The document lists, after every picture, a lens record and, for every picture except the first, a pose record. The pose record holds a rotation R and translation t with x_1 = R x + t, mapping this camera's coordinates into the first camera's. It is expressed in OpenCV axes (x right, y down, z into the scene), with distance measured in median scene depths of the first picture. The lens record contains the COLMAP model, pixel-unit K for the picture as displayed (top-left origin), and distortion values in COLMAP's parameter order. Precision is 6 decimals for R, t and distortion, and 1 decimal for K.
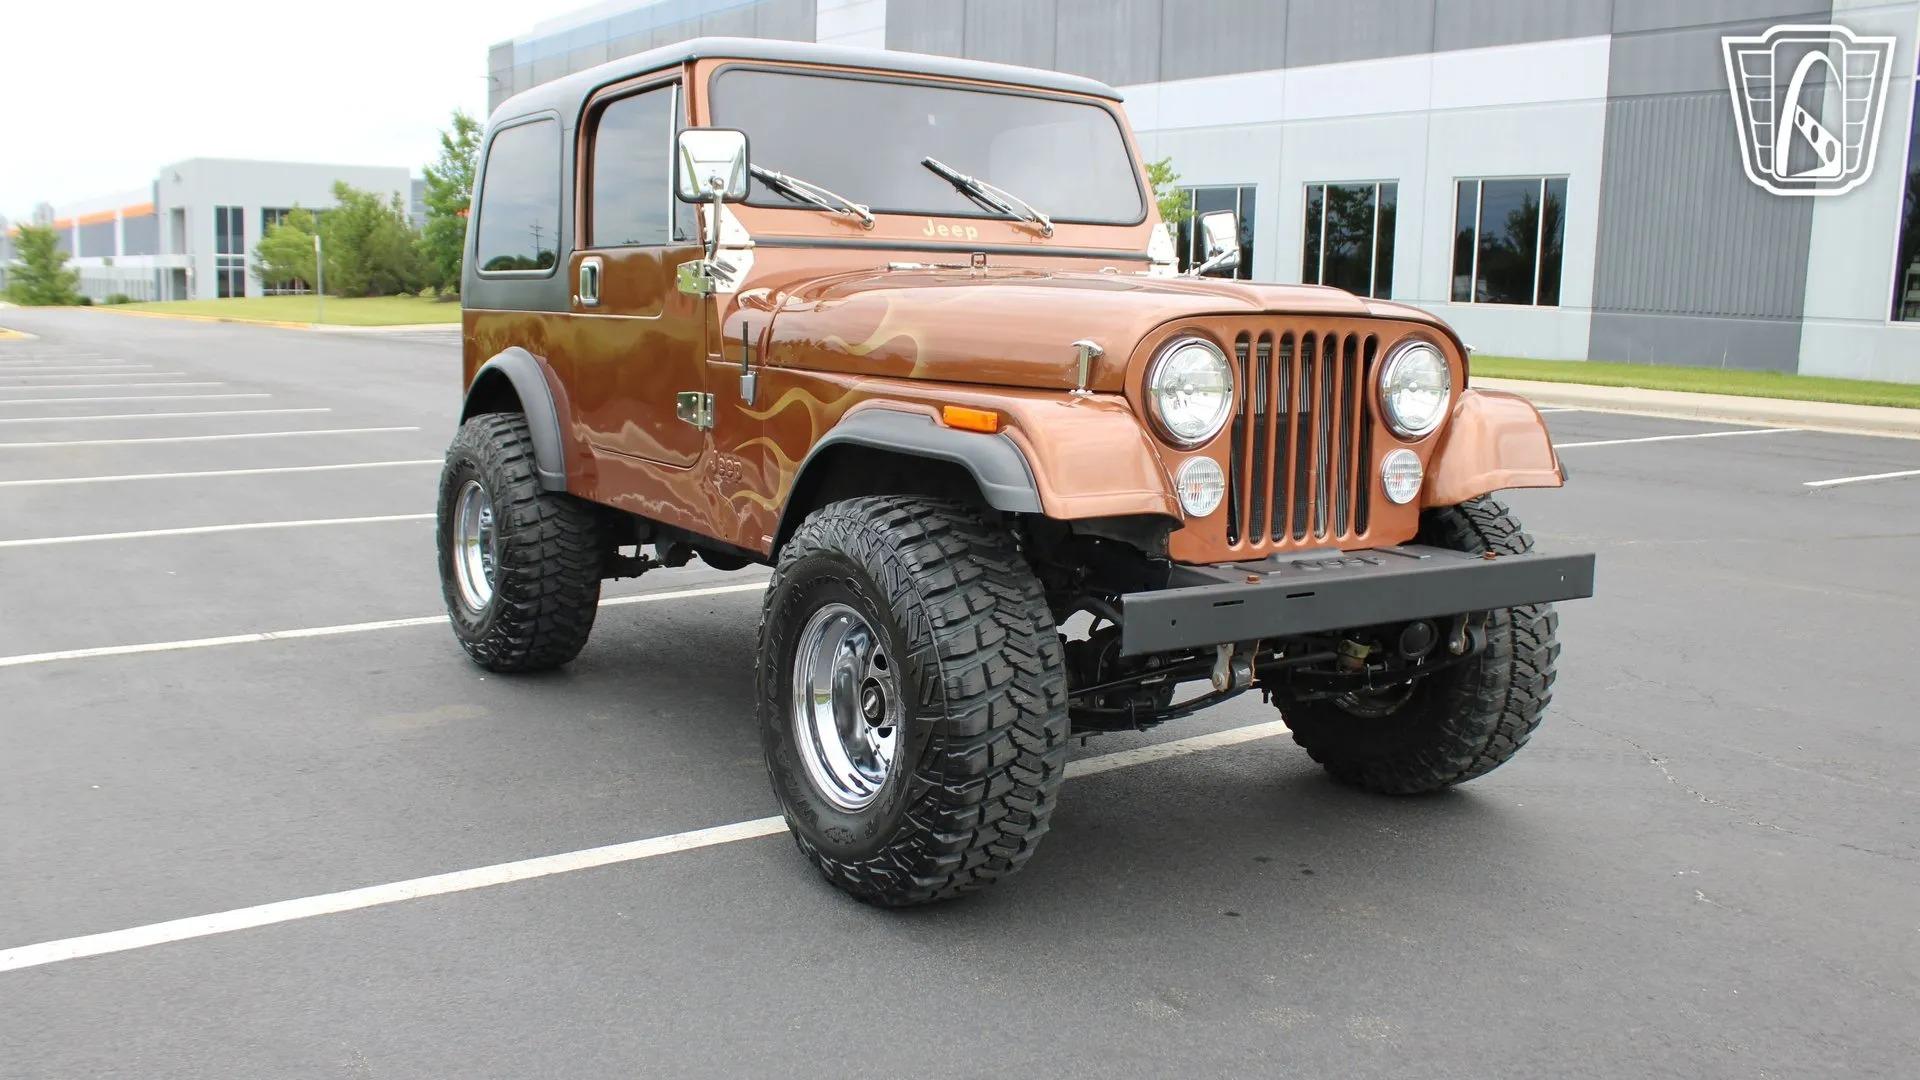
lens RADIAL K [[1671.6, 0, 950.9], [0, 1671.6, 545.8], [0, 0, 1]] dist [-0.118104, 0.103183]
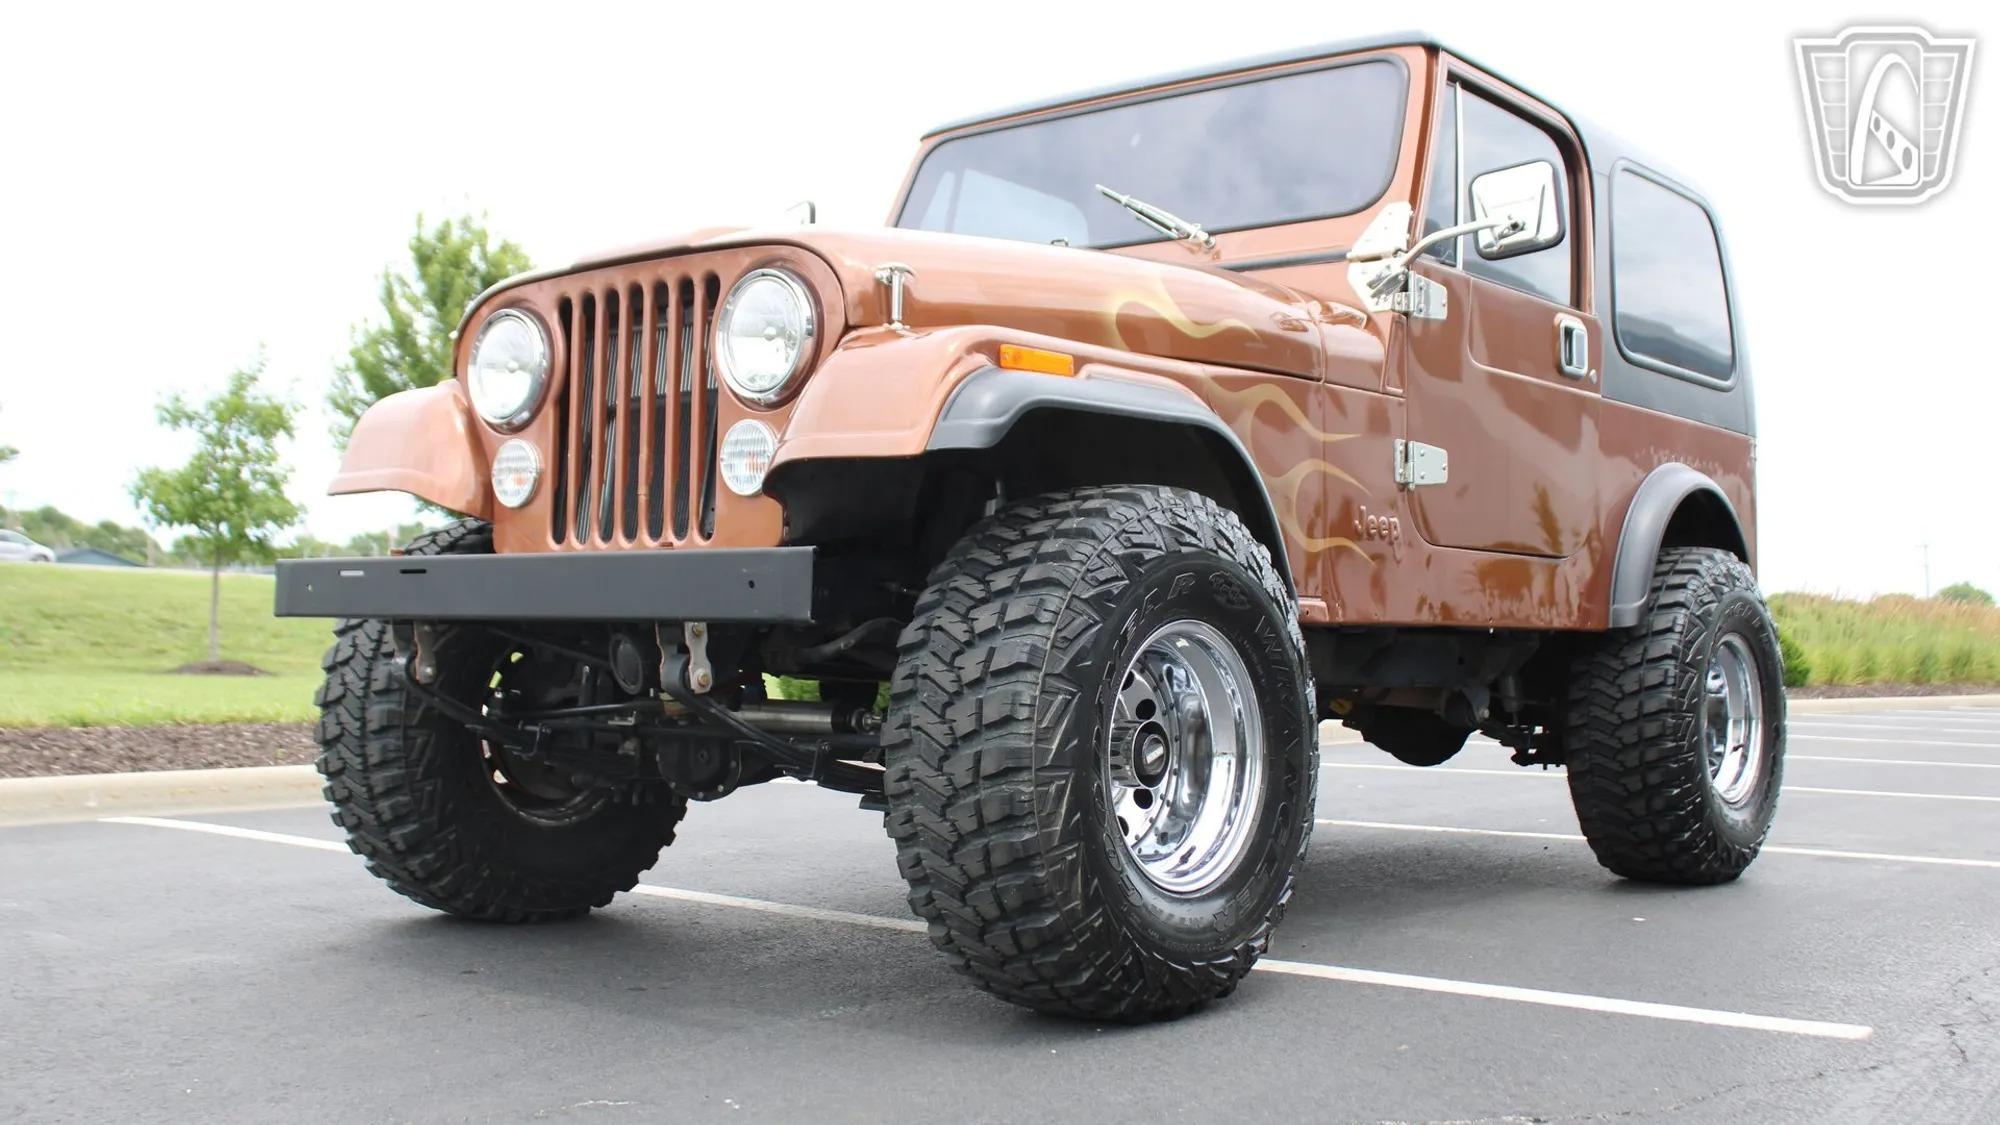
lens RADIAL K [[2121.3, 0, 1032.9], [0, 2121.3, 567.6], [0, 0, 1]] dist [-0.112164, 0.132927]
pose [[0.301856, -0.054401, -0.951800, 1.064729], [-0.147951, 0.983602, -0.103141, 0.072854], [0.941803, 0.171954, 0.288857, 0.773014]]
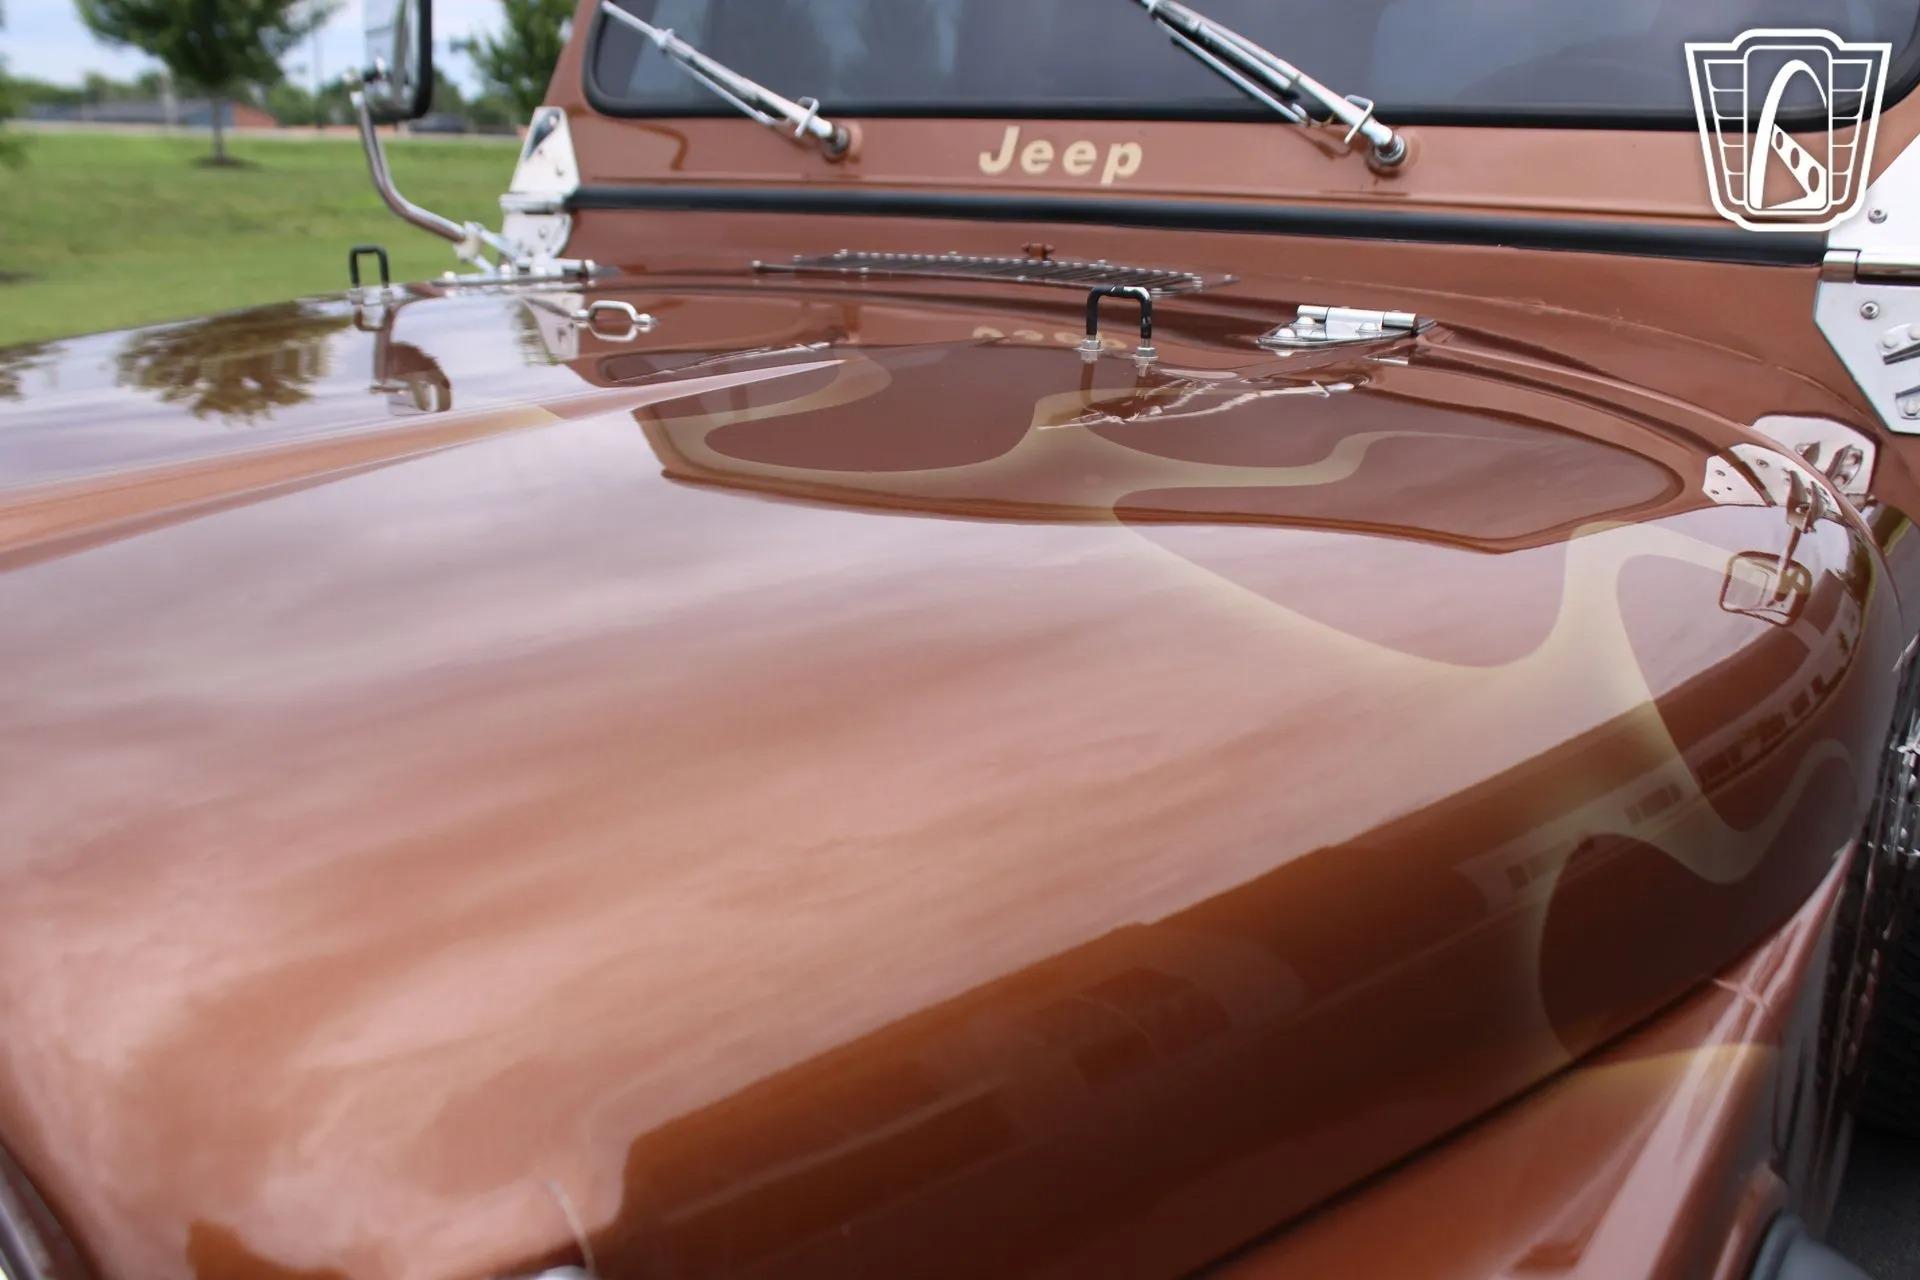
lens RADIAL K [[1824.0, 0, 954.0], [0, 1824.0, 644.3], [0, 0, 1]] dist [-0.087229, 0.013311]
pose [[0.391513, 0.221127, -0.893208, 0.387771], [-0.146473, 0.973296, 0.176751, -0.169836], [0.908440, 0.061630, 0.413447, 0.913833]]
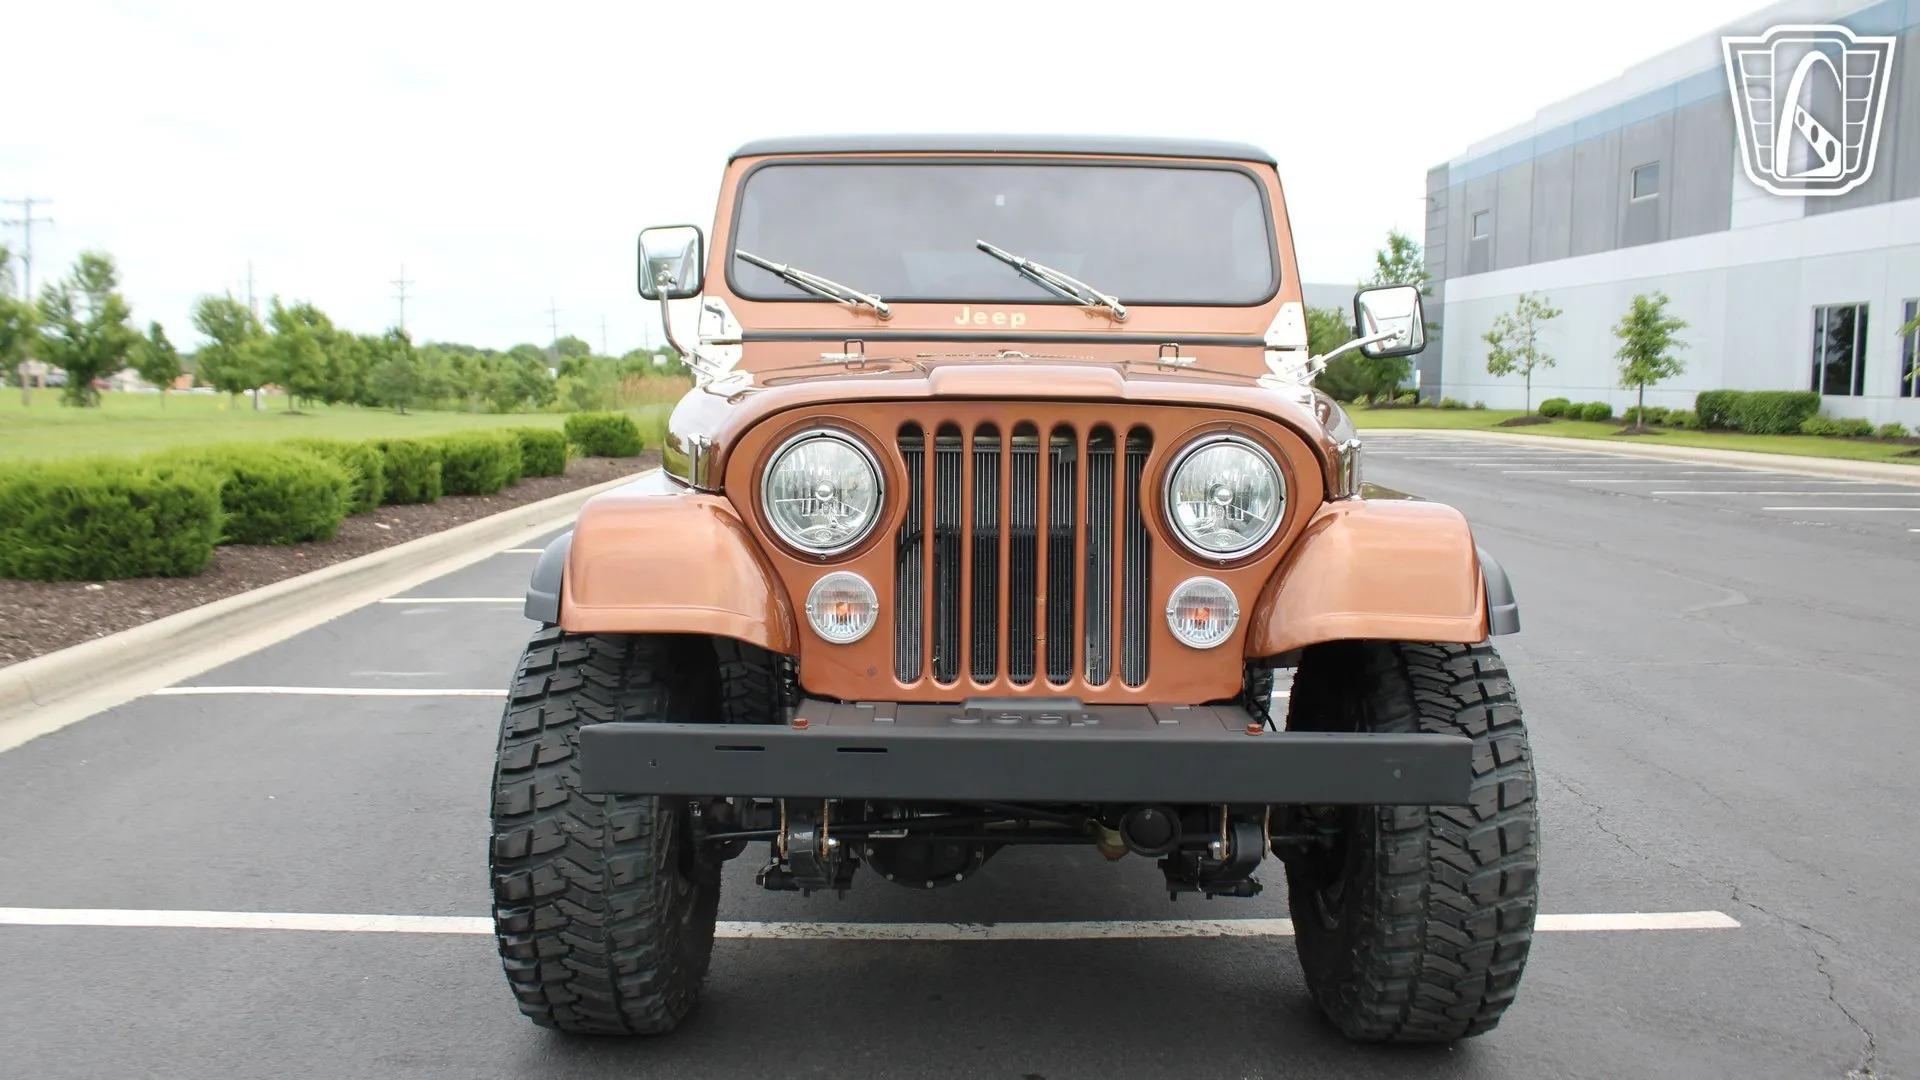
lens RADIAL K [[1572.2, 0, 940.9], [0, 1572.2, 543.1], [0, 0, 1]] dist [-0.140525, 0.118980]
pose [[0.825491, 0.040607, -0.562952, 0.516117], [-0.074922, 0.996466, -0.037986, -0.034101], [0.559420, 0.073534, 0.825616, 0.309401]]
